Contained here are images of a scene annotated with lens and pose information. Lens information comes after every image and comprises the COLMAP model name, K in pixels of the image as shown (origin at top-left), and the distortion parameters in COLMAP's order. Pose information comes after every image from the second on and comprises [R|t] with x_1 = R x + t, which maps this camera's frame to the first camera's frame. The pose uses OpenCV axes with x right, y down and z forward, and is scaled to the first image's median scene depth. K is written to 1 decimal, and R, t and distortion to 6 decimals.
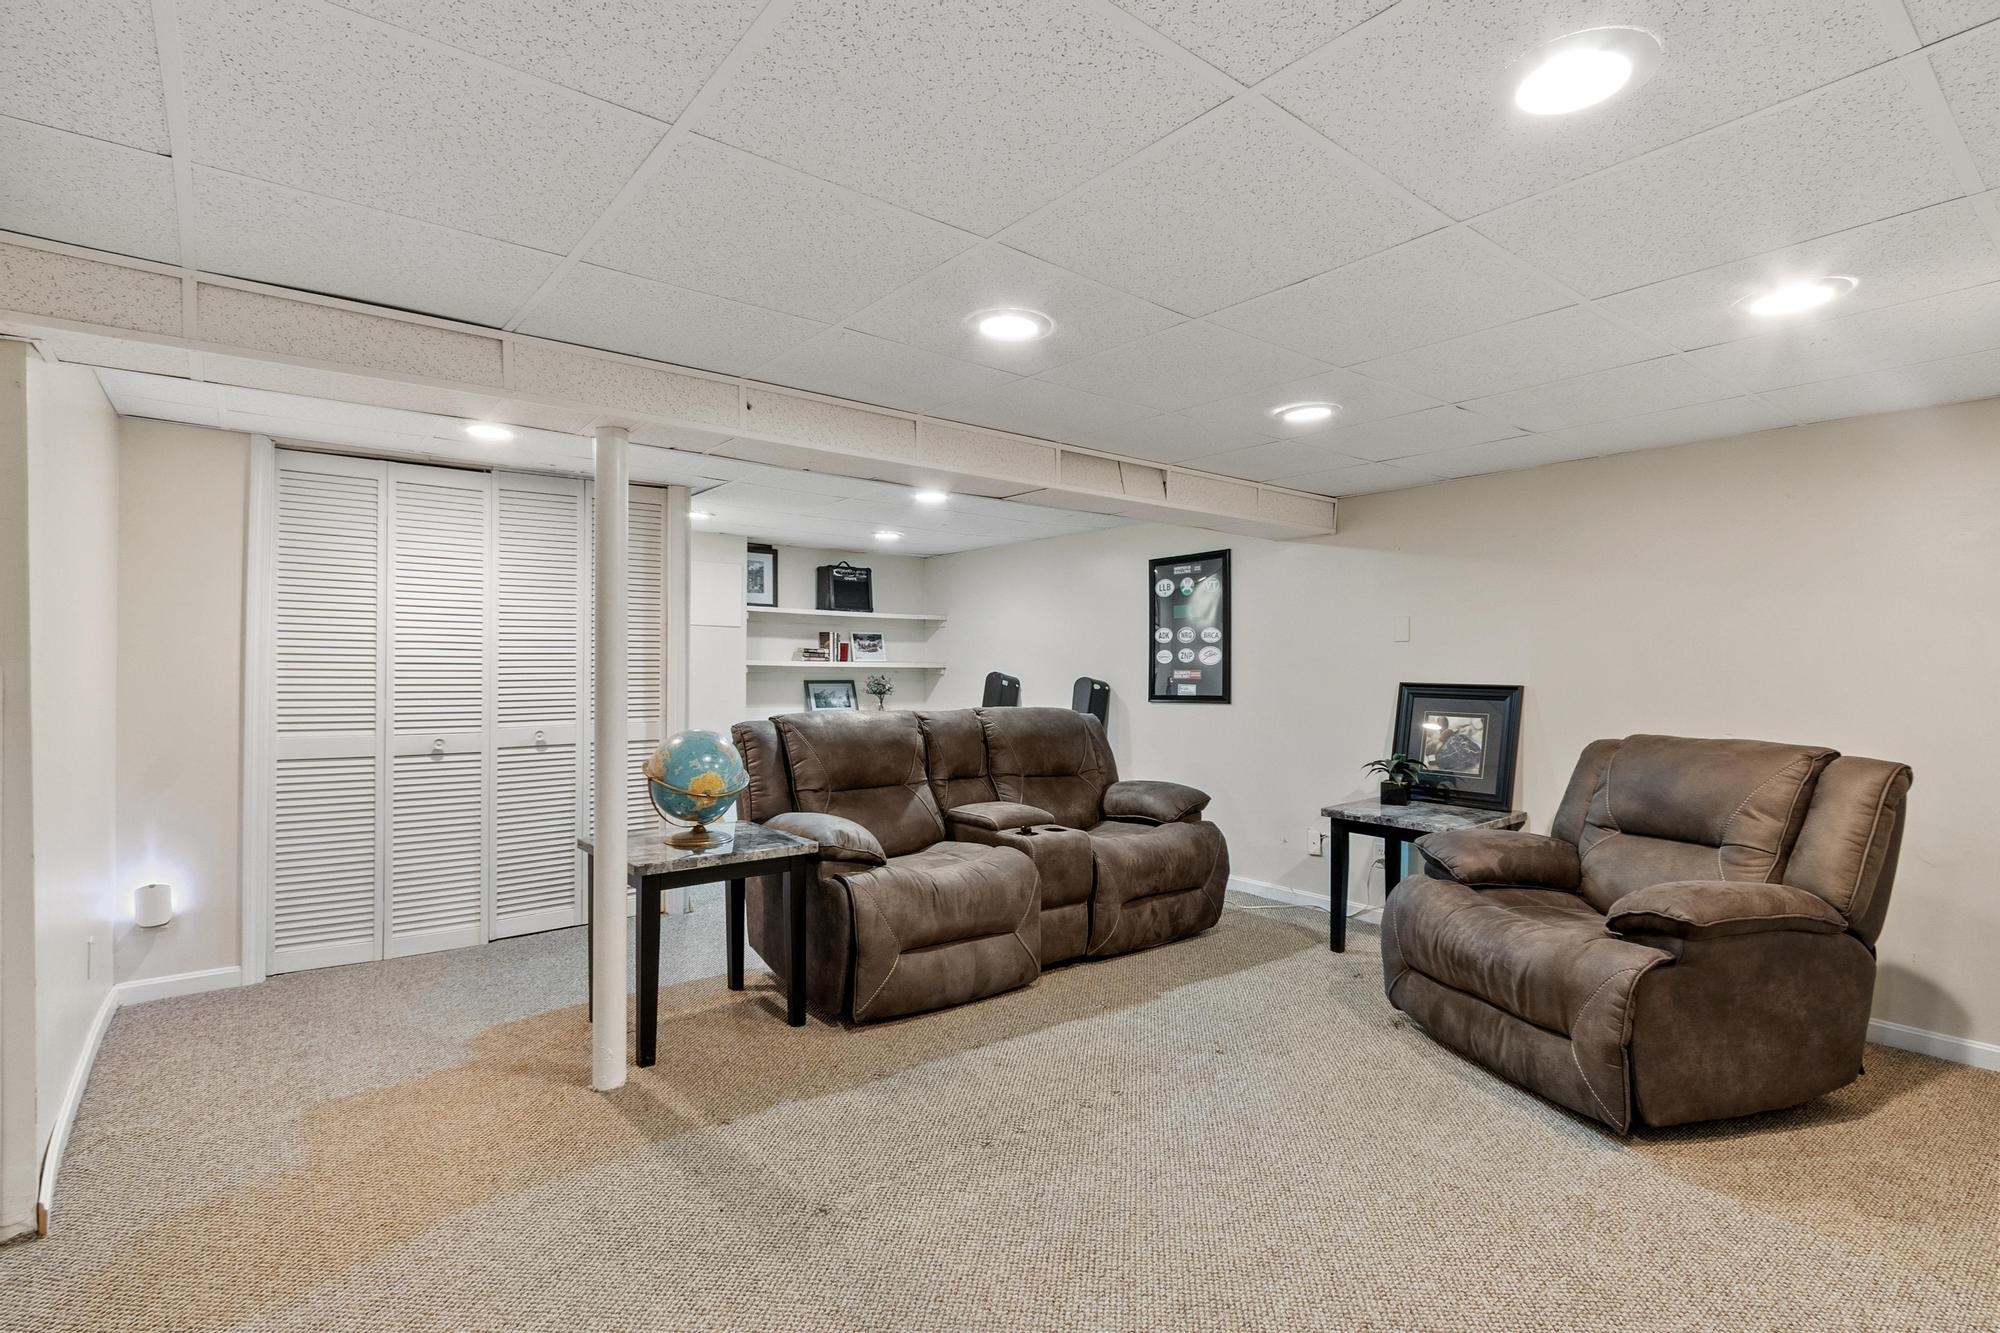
lens RADIAL K [[963.4, 0, 1005.0], [0, 963.4, 653.6], [0, 0, 1]] dist [0.000500, 0.000776]
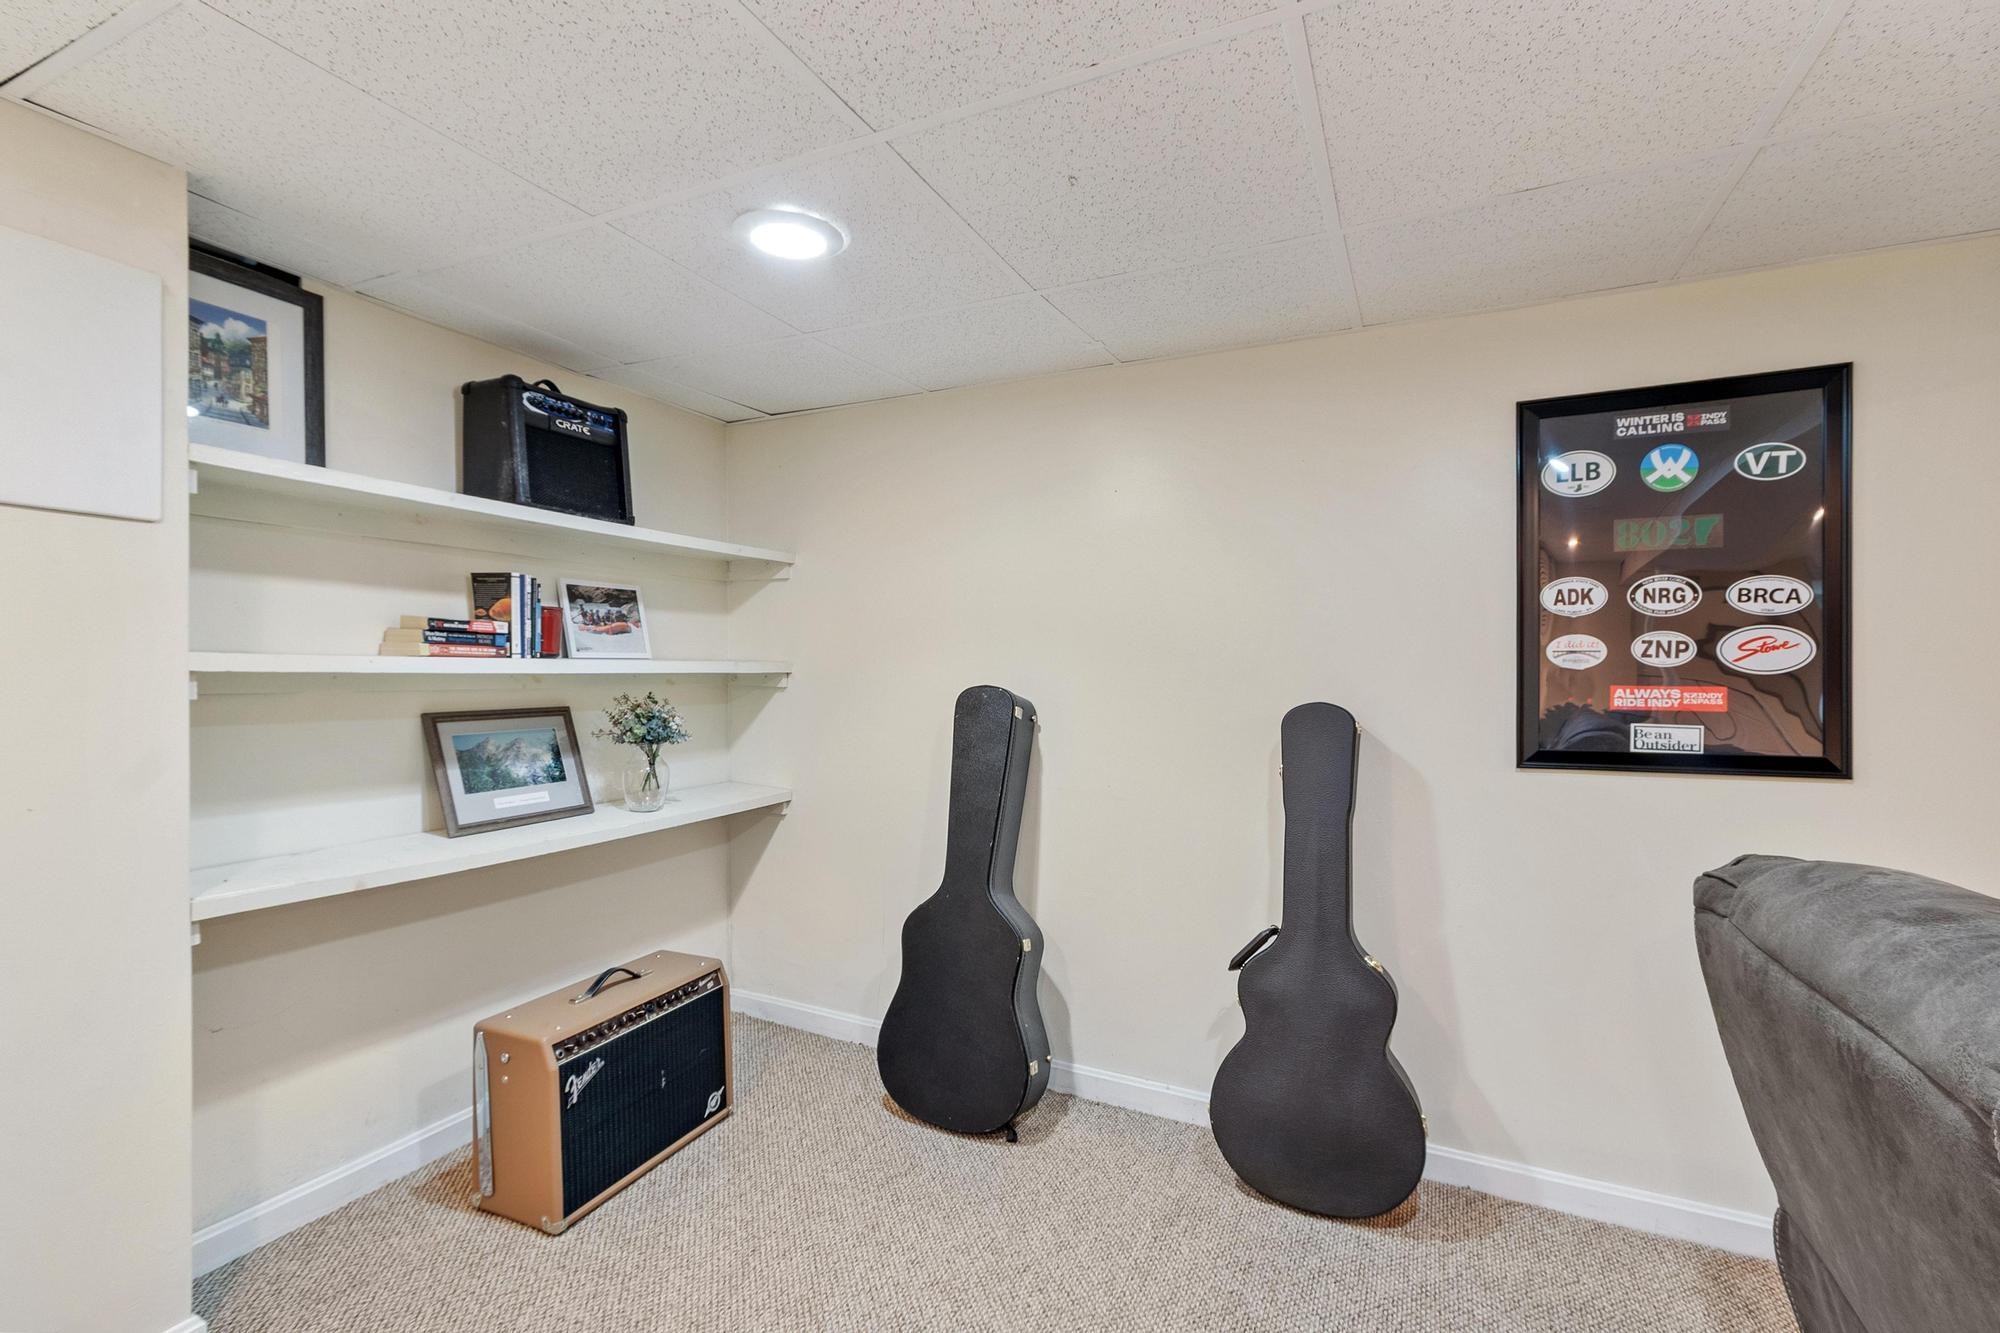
lens RADIAL K [[879.0, 0, 1000.0], [0, 879.0, 666.5], [0, 0, 1]] dist [0.000759, 0.000174]
pose [[0.900642, -0.000418, 0.434562, -0.160949], [-0.008909, 0.999772, 0.019426, 0.003574], [-0.434471, -0.021368, 0.900432, 0.640199]]
